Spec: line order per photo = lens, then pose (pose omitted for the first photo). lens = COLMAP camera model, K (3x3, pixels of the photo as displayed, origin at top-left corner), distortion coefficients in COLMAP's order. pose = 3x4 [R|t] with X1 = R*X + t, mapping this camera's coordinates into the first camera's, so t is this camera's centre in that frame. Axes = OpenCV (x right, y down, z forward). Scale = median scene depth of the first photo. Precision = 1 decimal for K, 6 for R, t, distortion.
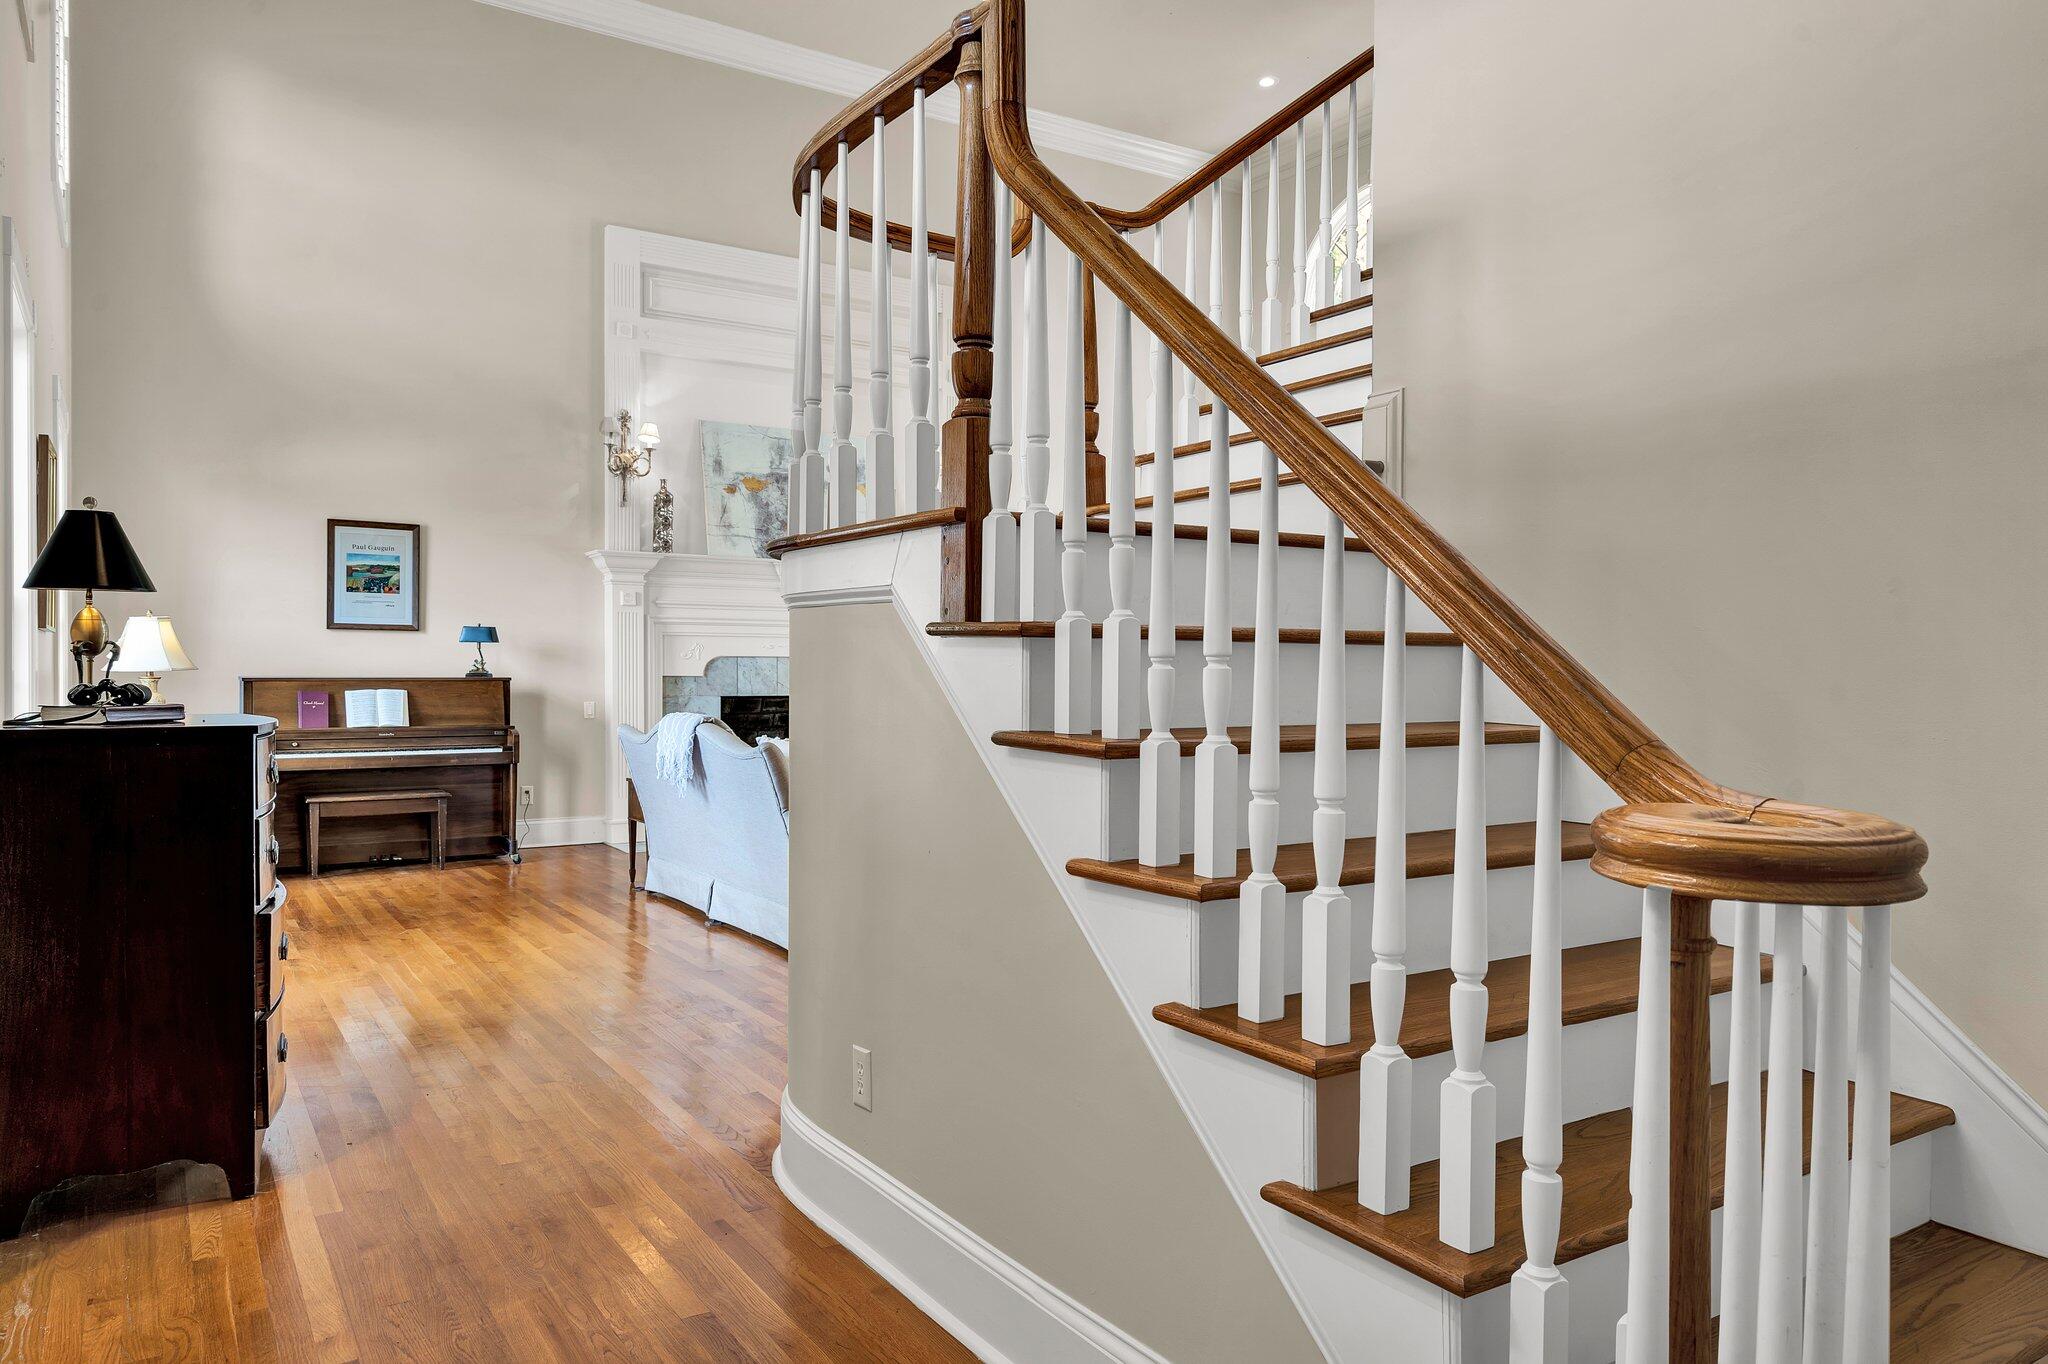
lens RADIAL K [[1364.2, 0, 1024.0], [0, 1364.2, 679.6], [0, 0, 1]] dist [-0.001367, -0.001434]
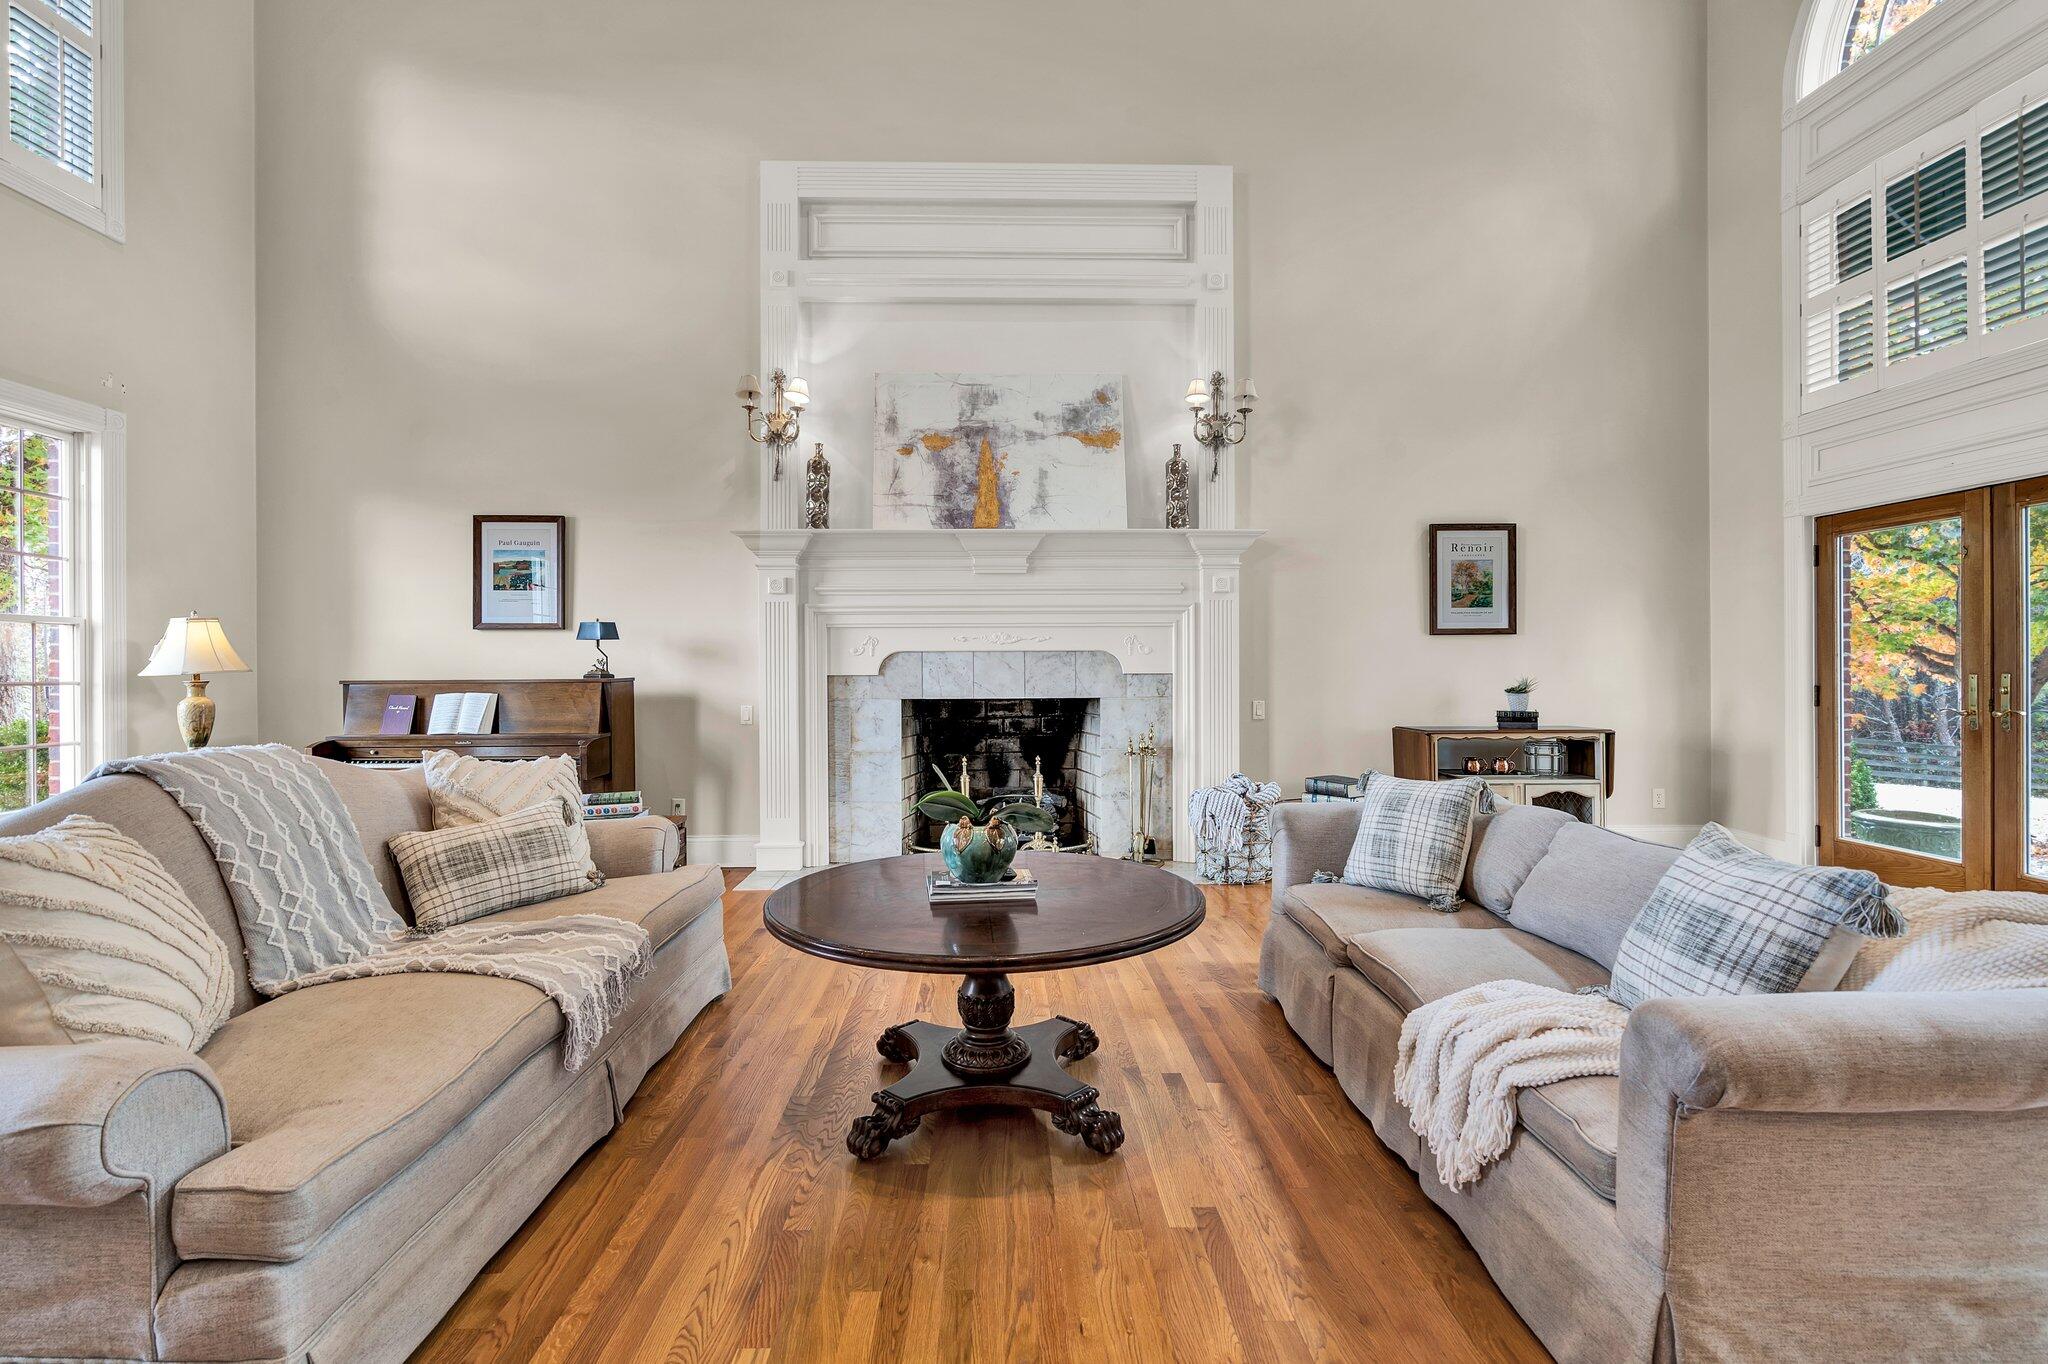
lens RADIAL K [[926.4, 0, 1015.3], [0, 926.4, 673.9], [0, 0, 1]] dist [-0.008200, 0.002271]
pose [[0.851405, -0.007020, -0.524461, 0.152975], [0.005729, 0.999975, -0.004084, -0.000672], [0.524477, 0.000473, 0.851424, 0.623705]]
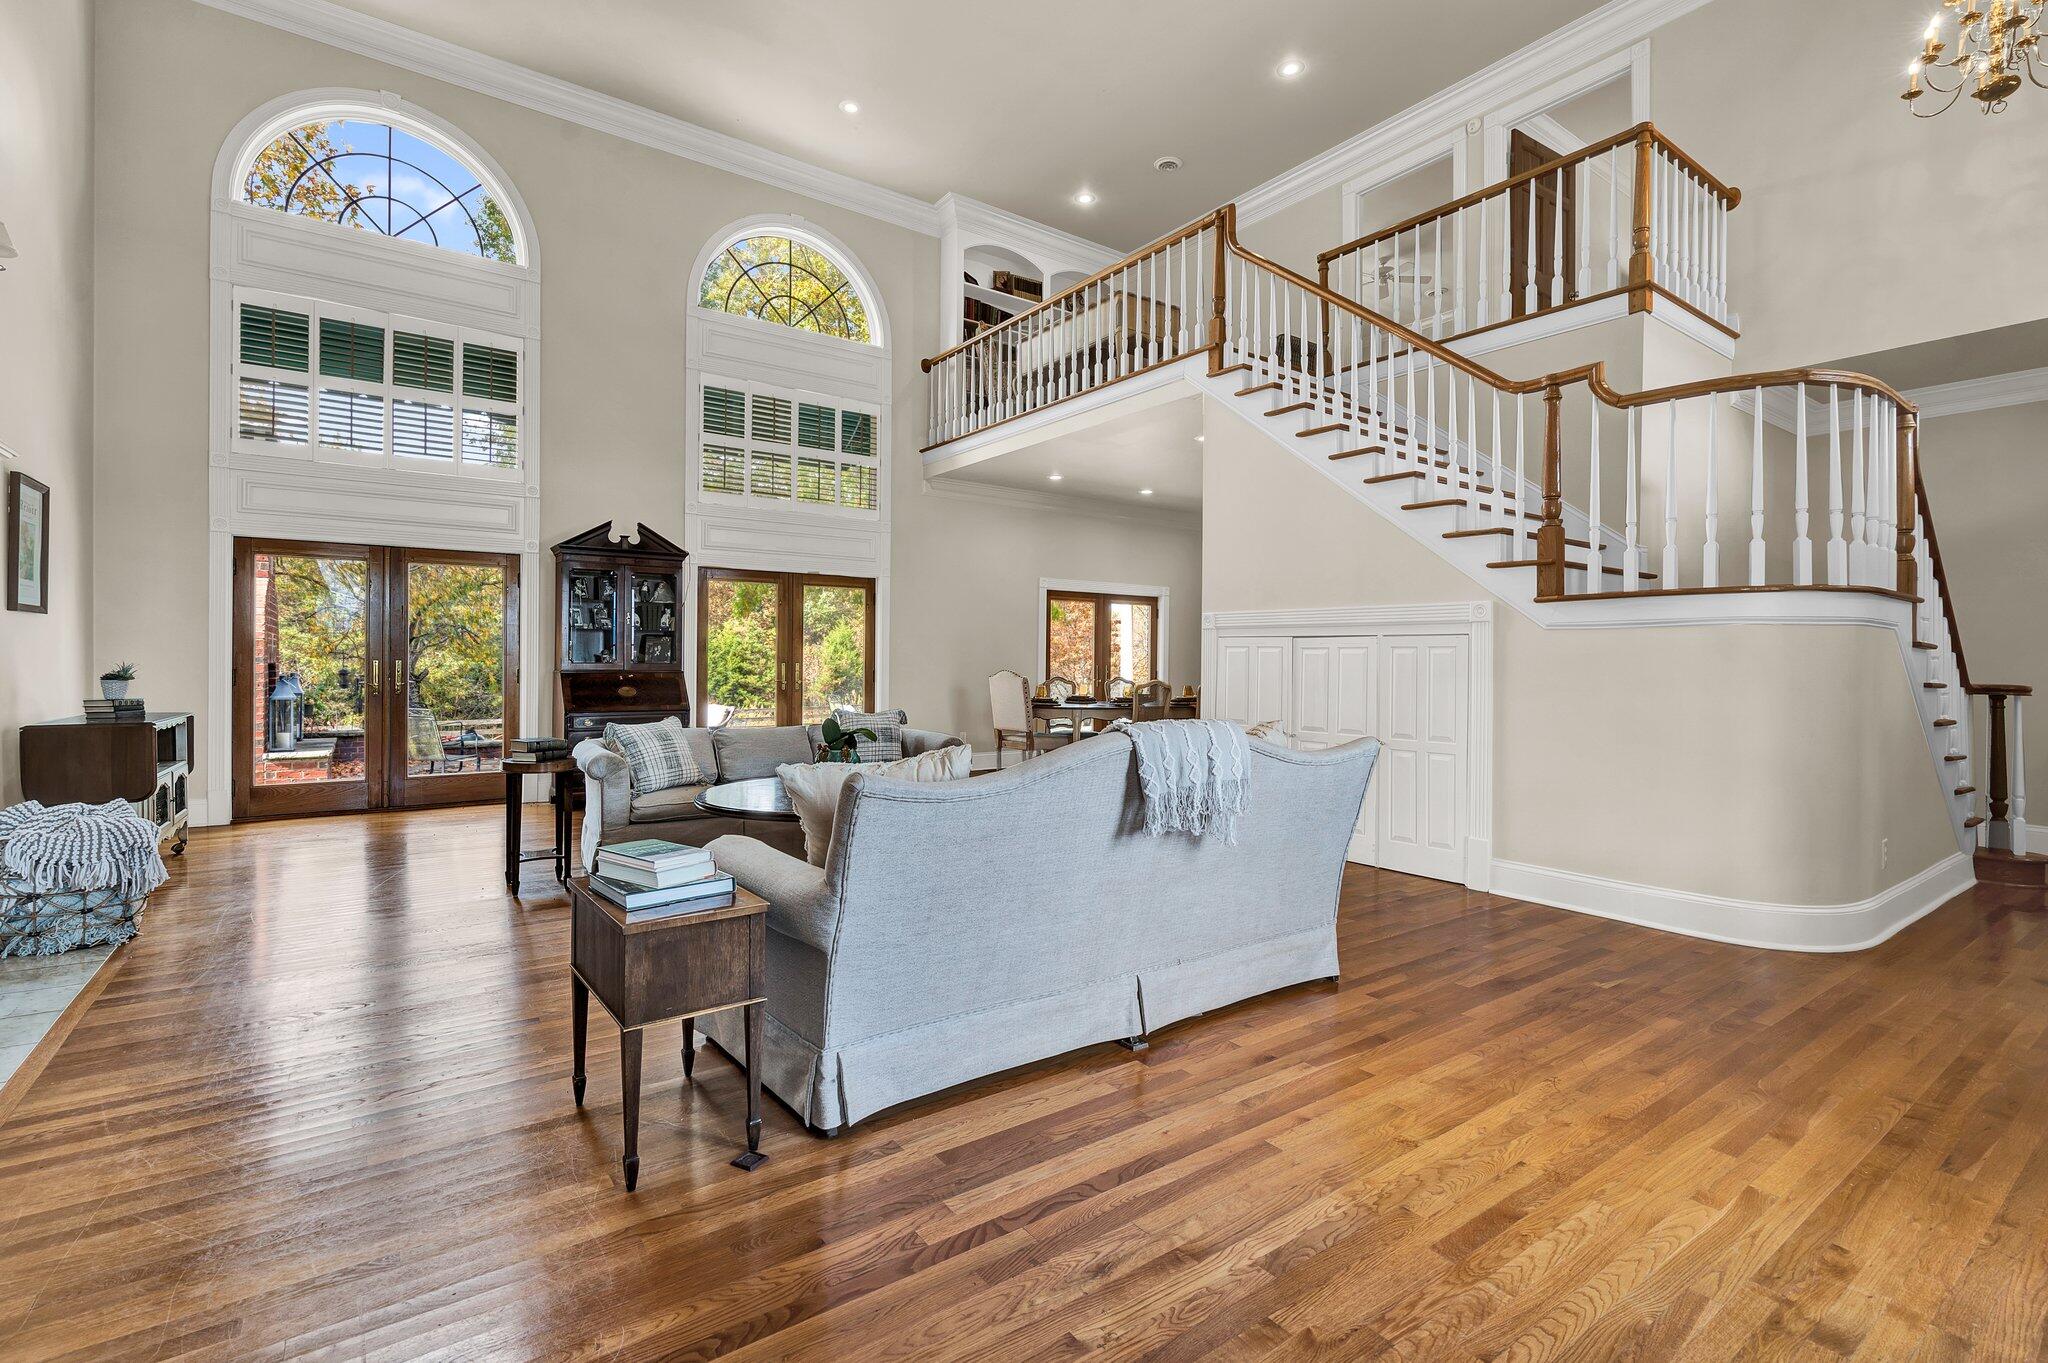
lens RADIAL K [[926.4, 0, 1035.2], [0, 926.4, 663.6], [0, 0, 1]] dist [-0.008200, 0.002271]
pose [[-0.052009, -0.008281, 0.998612, -0.485569], [-0.001463, 0.999965, 0.008216, -0.004465], [-0.998646, -0.001033, -0.052019, 0.783495]]
